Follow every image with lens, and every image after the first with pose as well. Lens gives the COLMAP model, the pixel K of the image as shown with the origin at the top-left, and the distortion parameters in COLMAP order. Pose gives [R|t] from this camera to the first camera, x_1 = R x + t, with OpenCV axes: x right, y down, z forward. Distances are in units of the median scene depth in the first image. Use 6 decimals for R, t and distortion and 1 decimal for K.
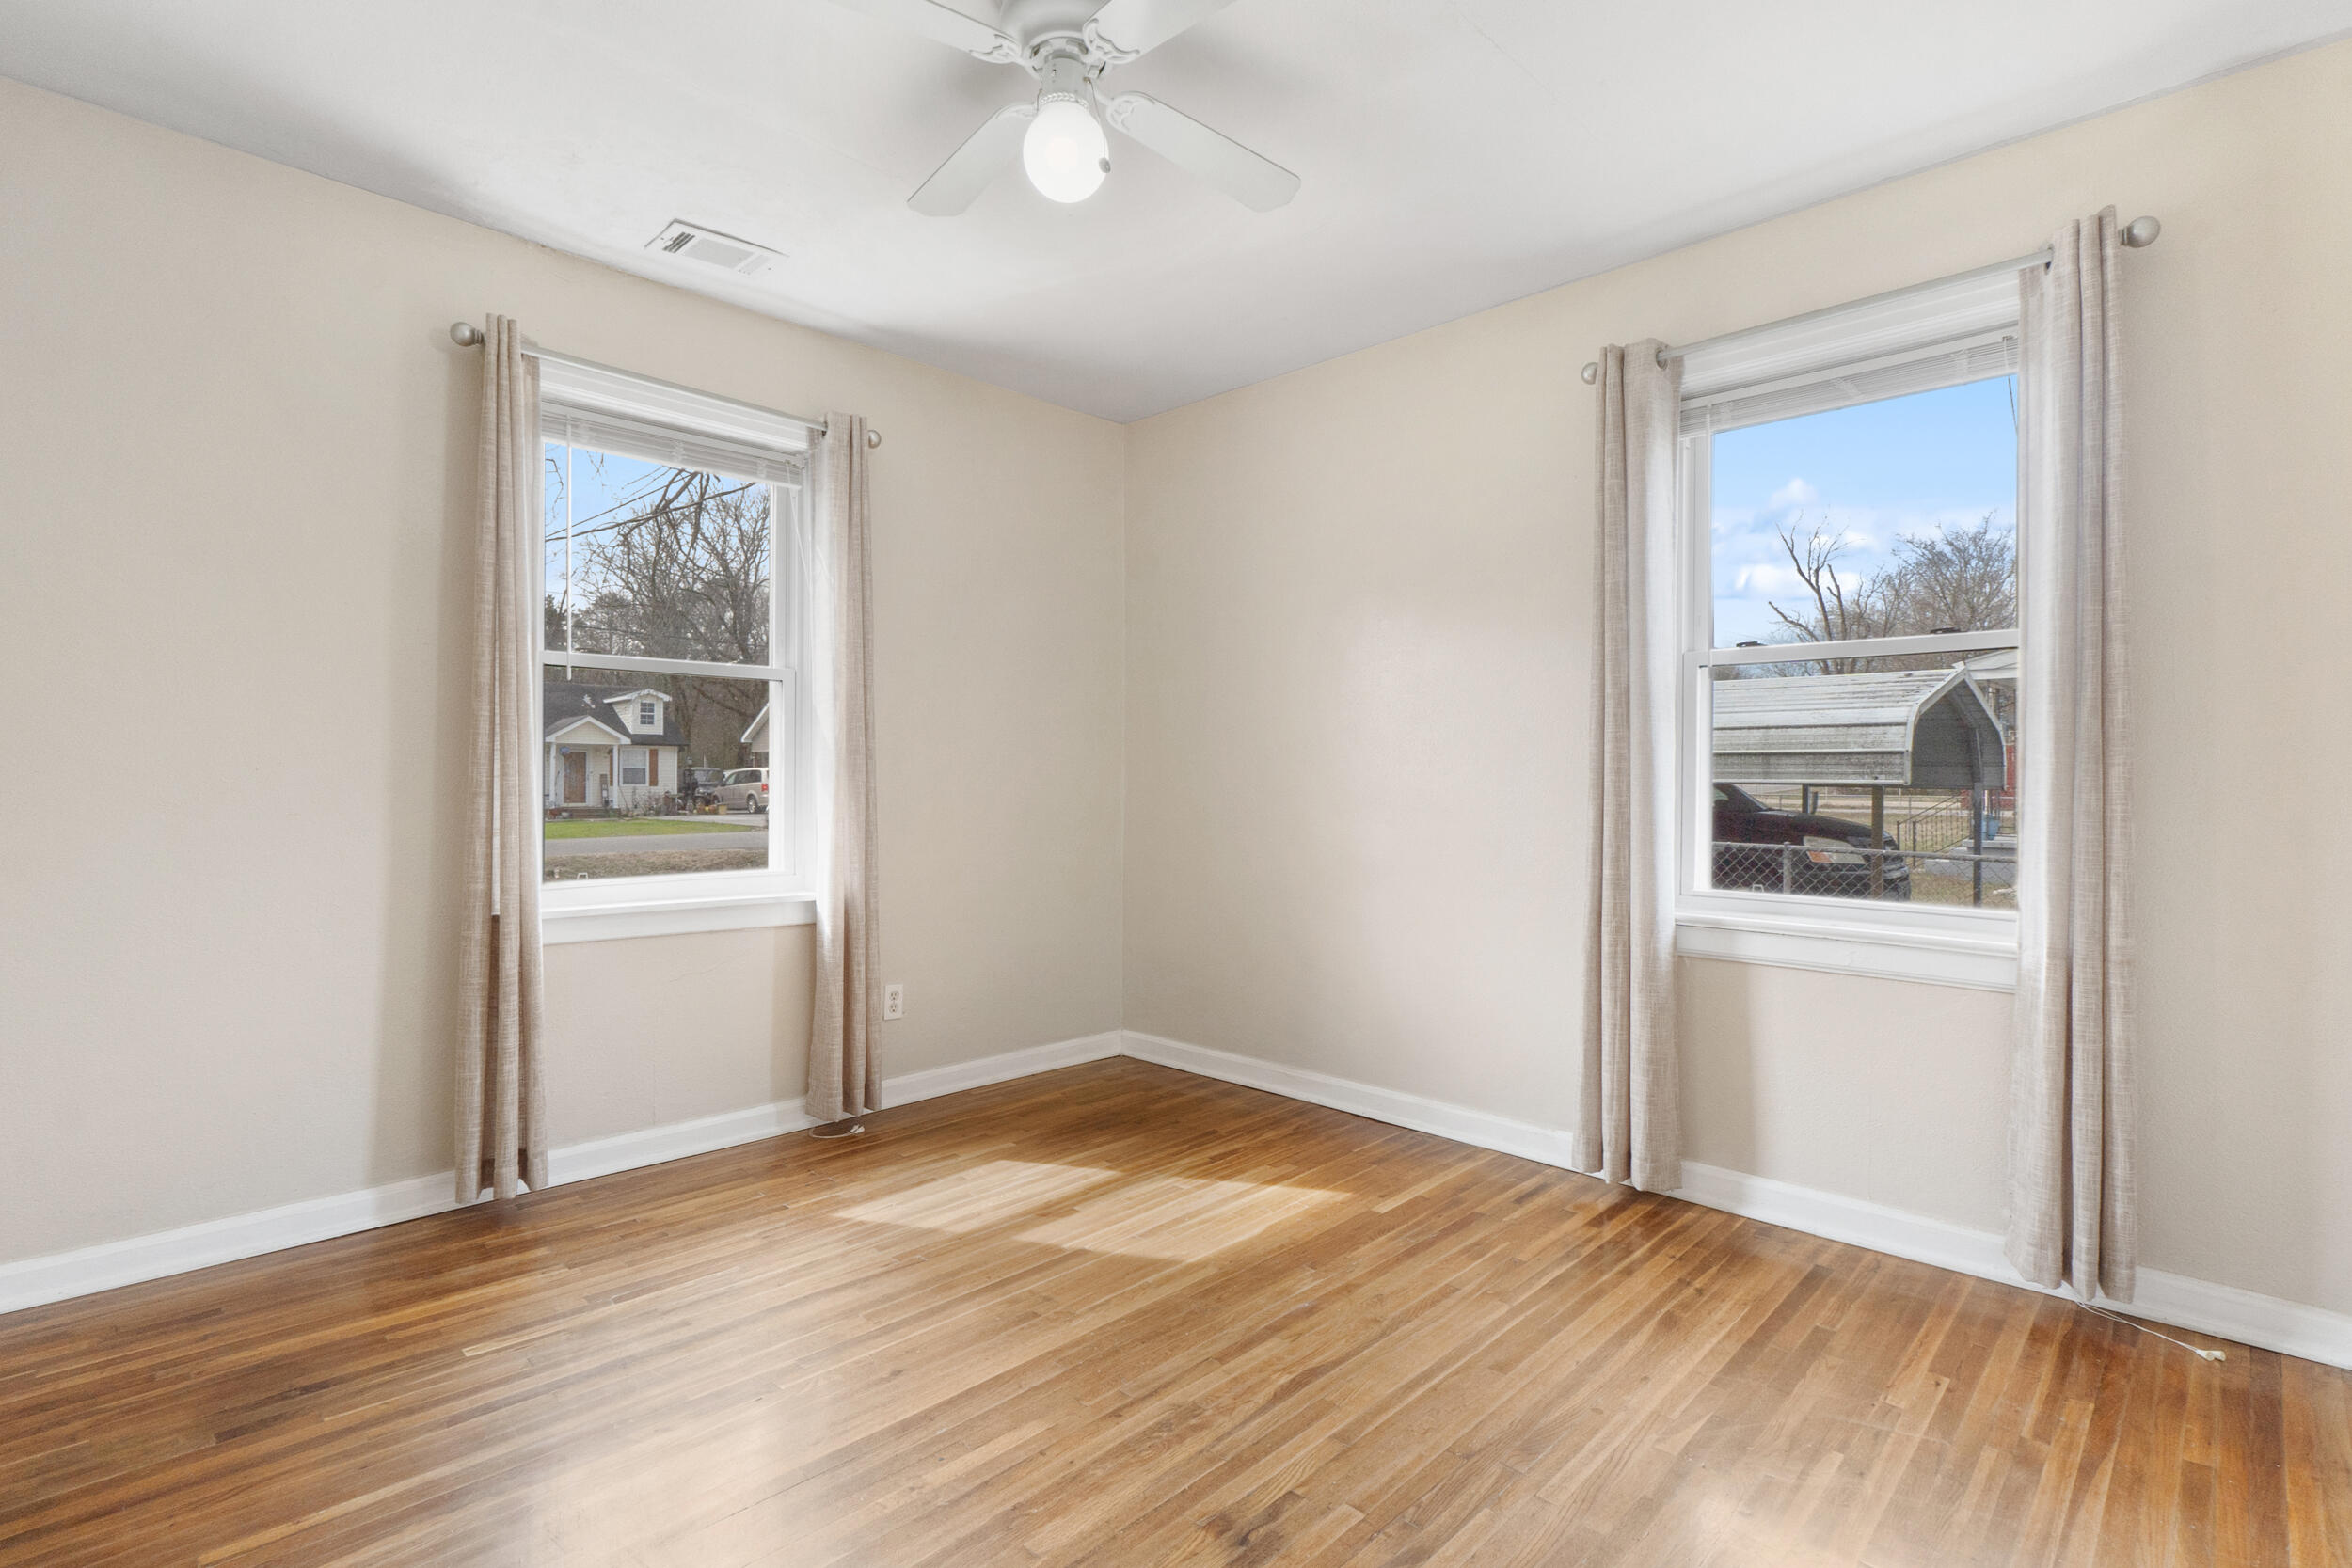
lens RADIAL K [[1118.7, 0, 1182.0], [0, 1118.7, 775.0], [0, 0, 1]] dist [0.001460, -0.000053]
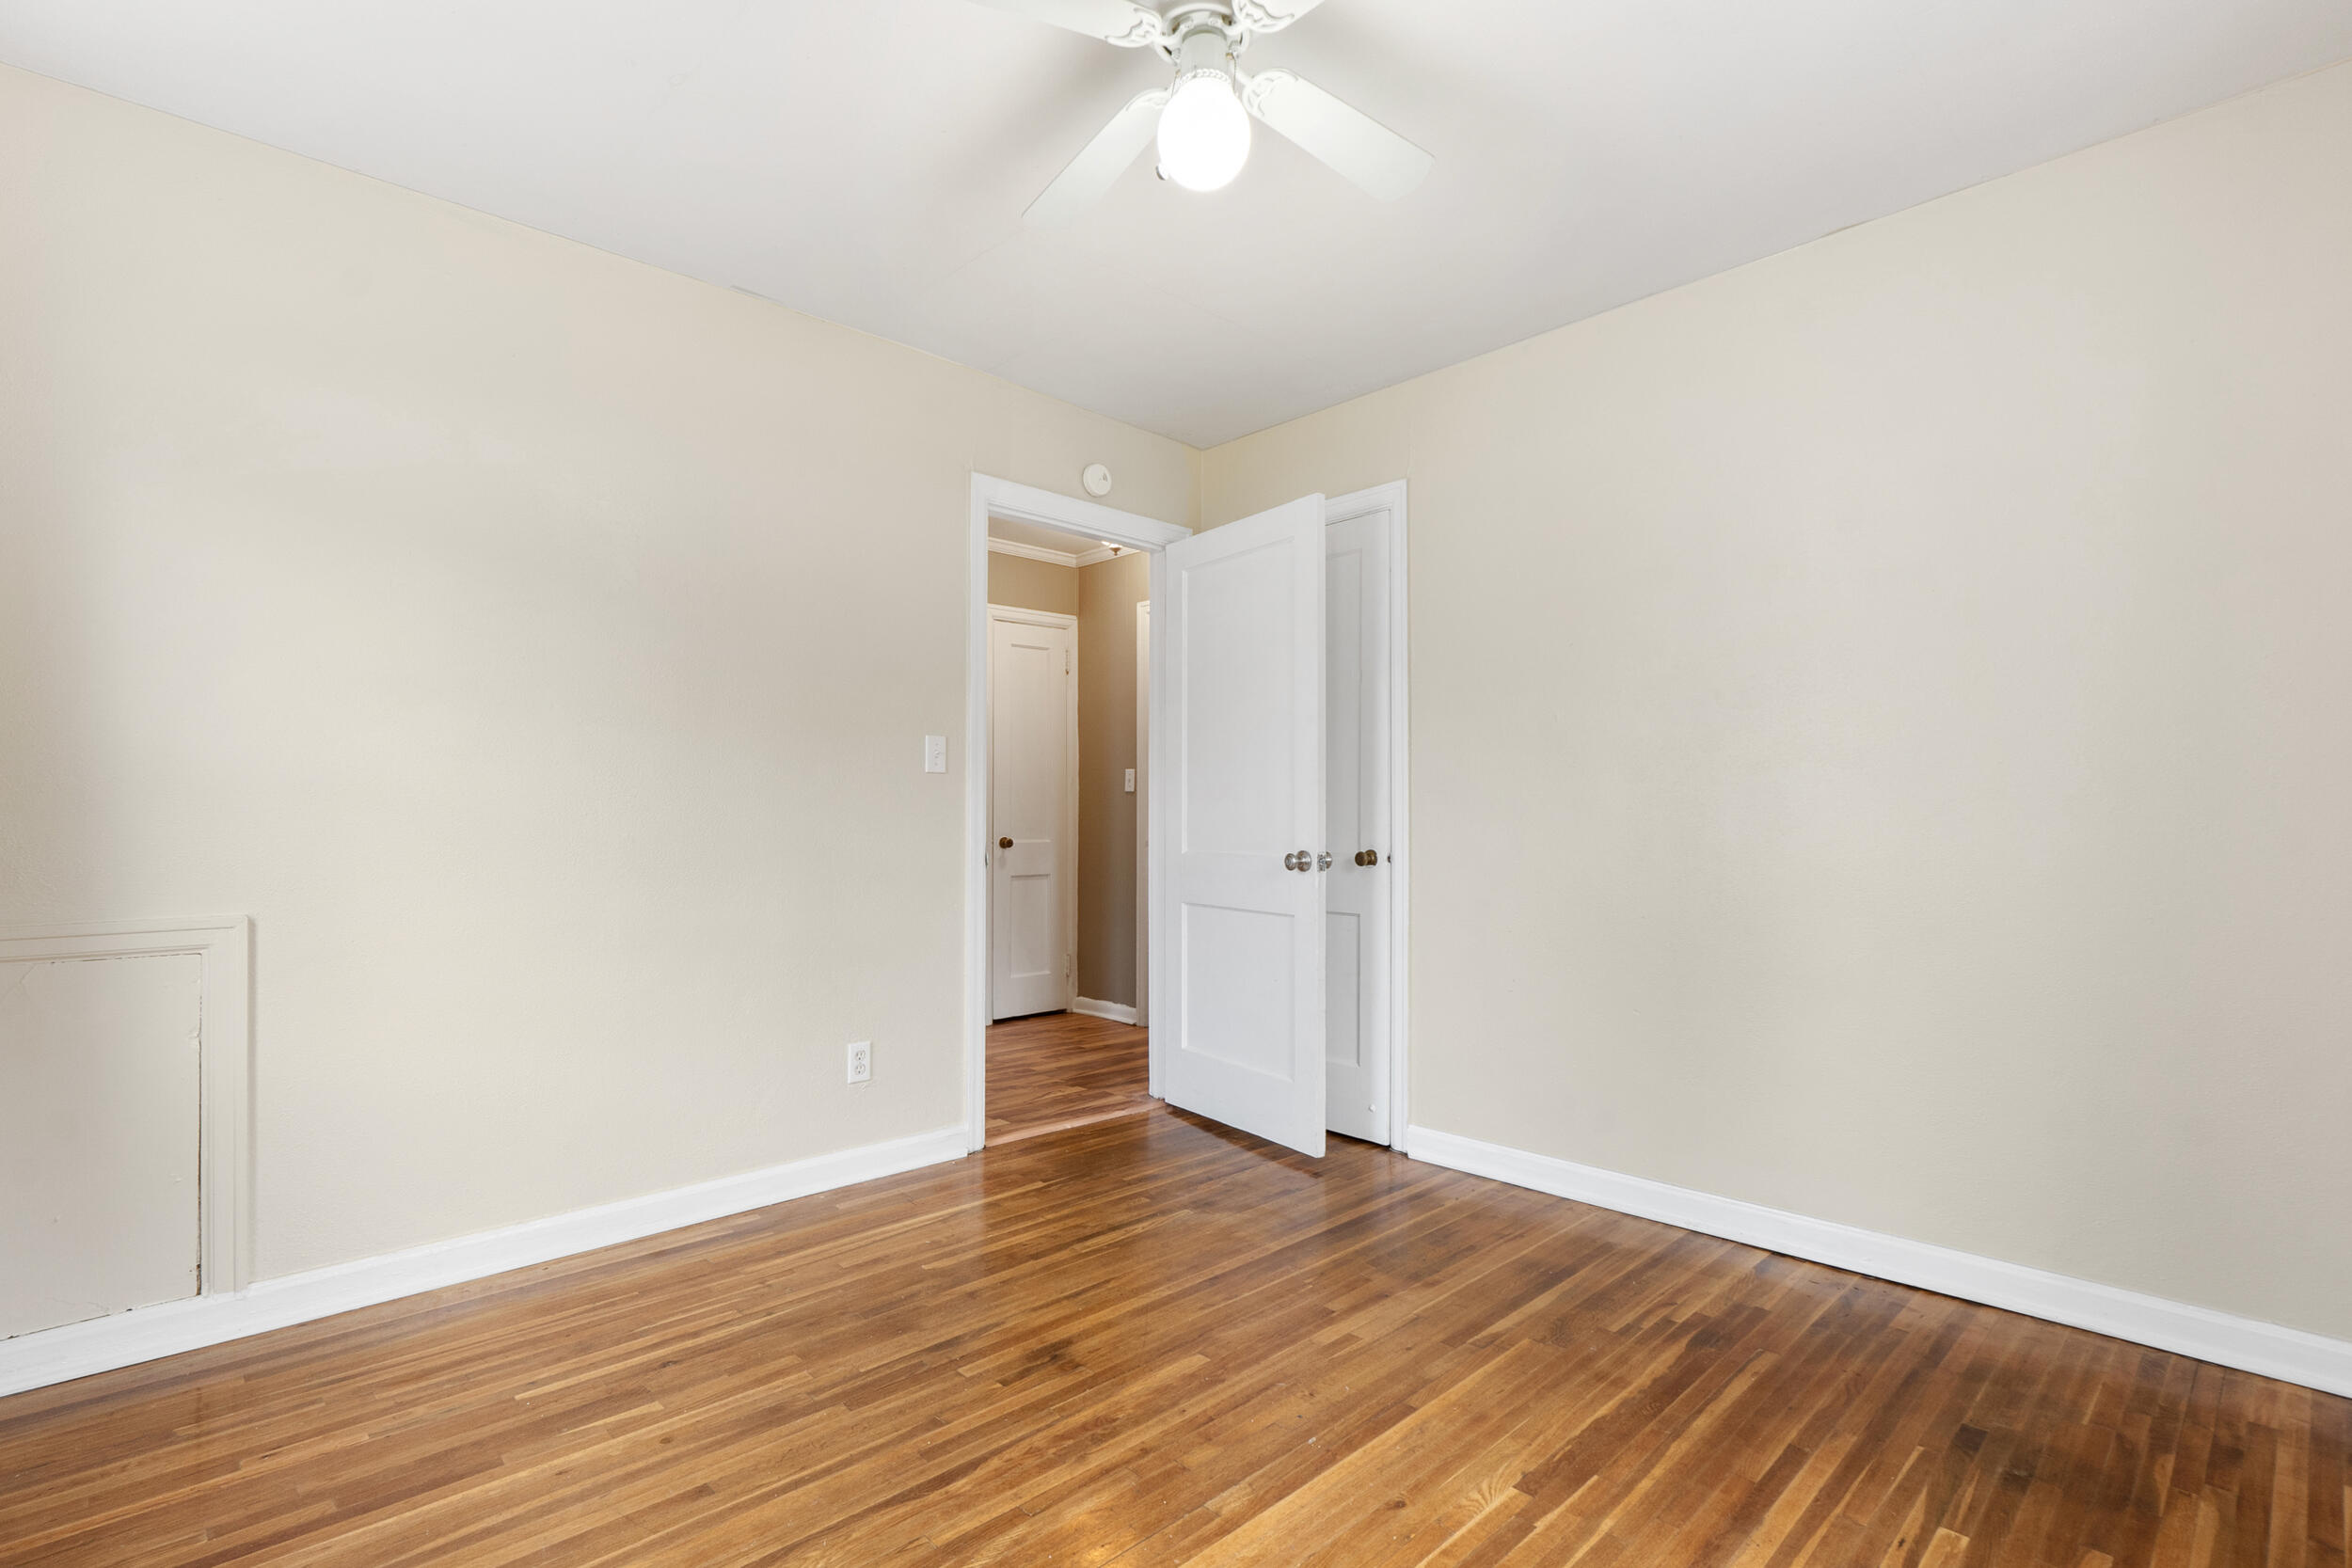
lens RADIAL K [[1118.7, 0, 1174.2], [0, 1118.7, 791.4], [0, 0, 1]] dist [0.001460, -0.000053]
pose [[-0.999414, -0.006356, 0.033639, -0.115780], [-0.006546, 0.999963, -0.005550, -0.010070], [-0.033602, -0.005767, -0.999419, 2.019601]]
